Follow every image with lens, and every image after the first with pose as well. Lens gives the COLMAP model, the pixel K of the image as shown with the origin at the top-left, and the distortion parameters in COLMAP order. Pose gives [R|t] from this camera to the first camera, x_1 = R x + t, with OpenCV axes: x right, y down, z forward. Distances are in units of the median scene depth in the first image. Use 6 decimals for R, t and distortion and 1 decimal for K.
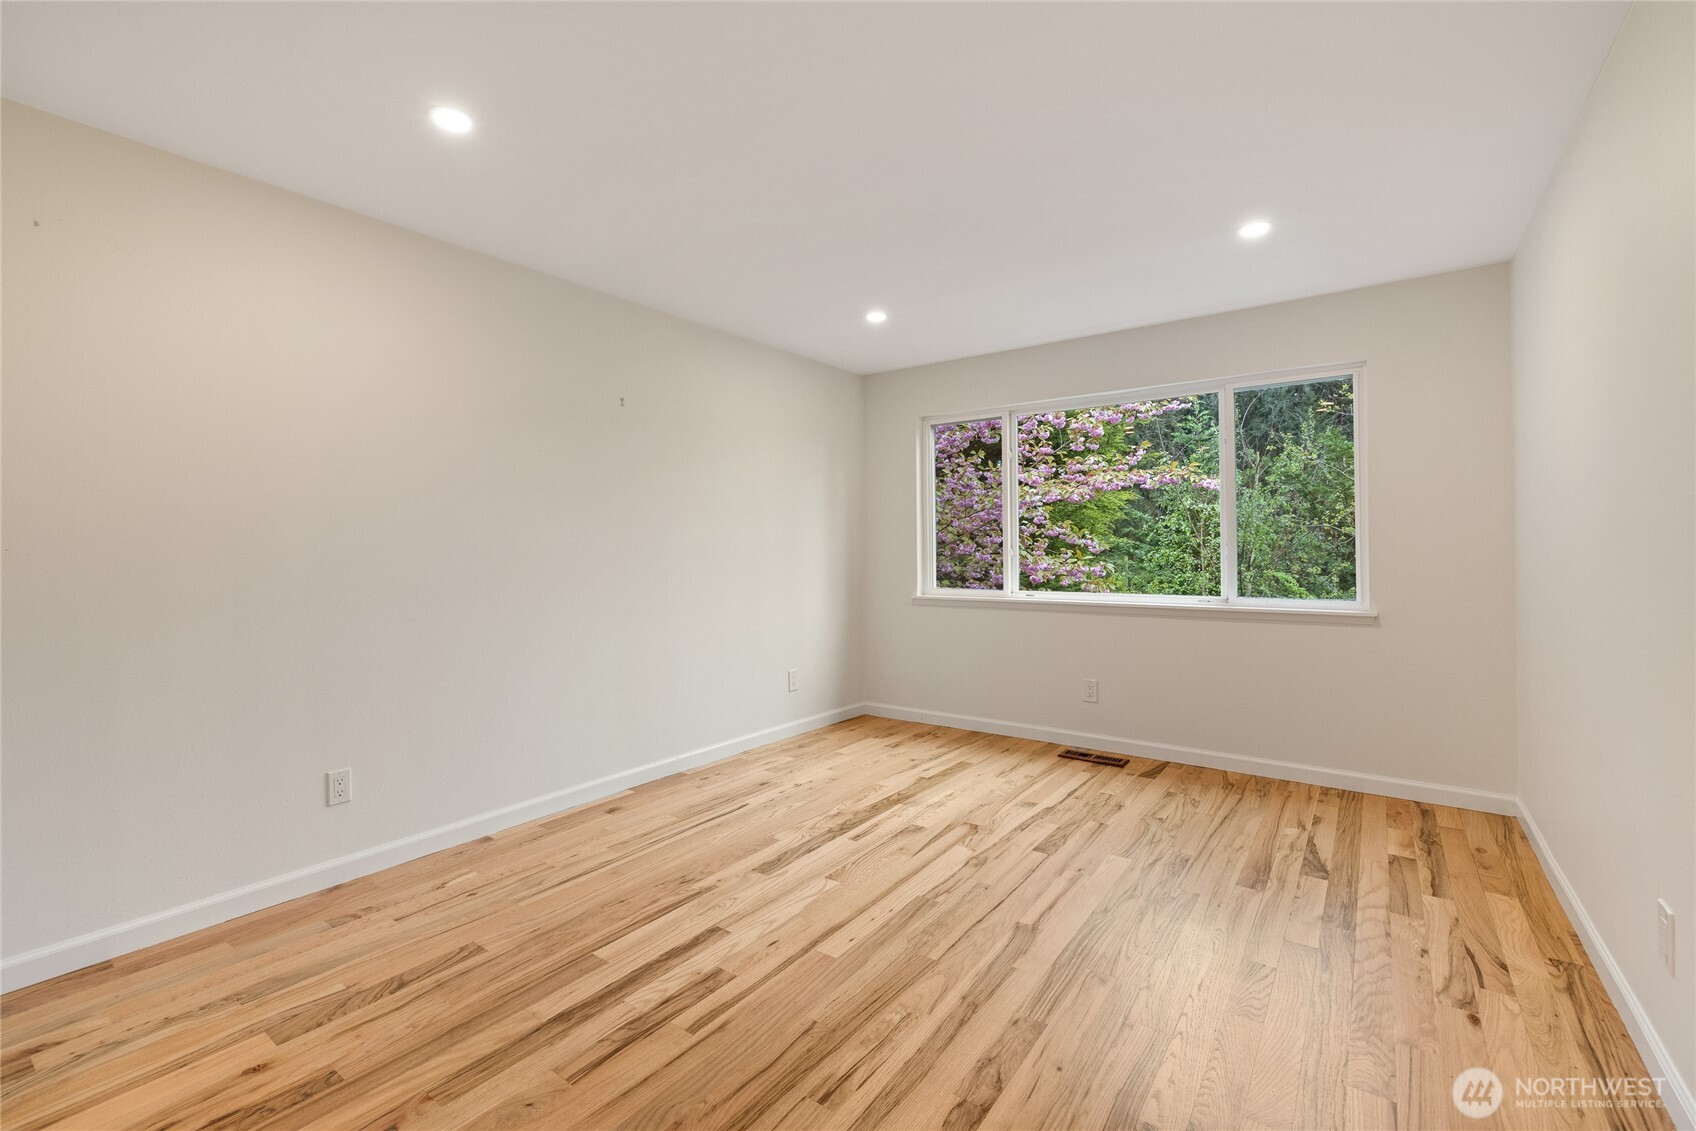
lens RADIAL K [[718.2, 0, 851.2], [0, 718.2, 558.6], [0, 0, 1]] dist [0.002350, 0.000515]
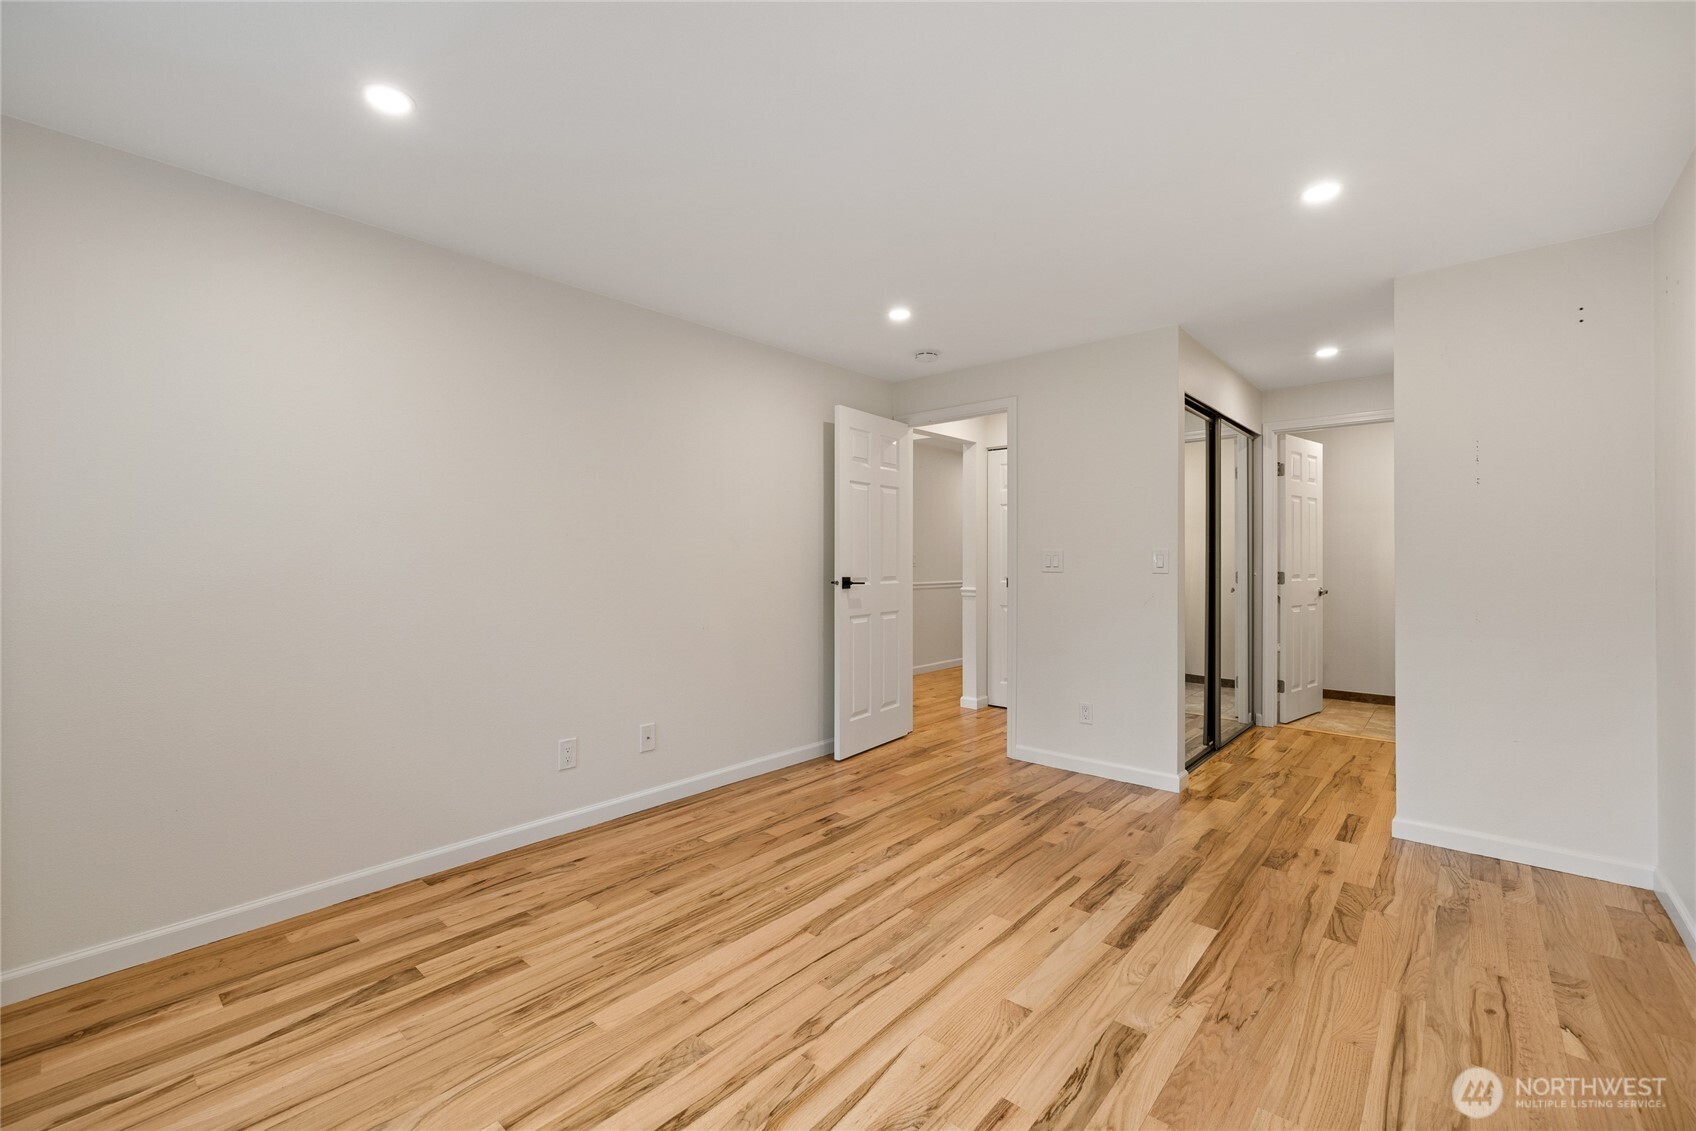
lens RADIAL K [[718.2, 0, 848.6], [0, 718.2, 562.9], [0, 0, 1]] dist [0.002350, 0.000515]
pose [[-0.995726, 0.006304, 0.092137, 0.088983], [0.007760, 0.999851, 0.015448, -0.032889], [-0.092025, 0.016097, -0.995627, 1.936490]]
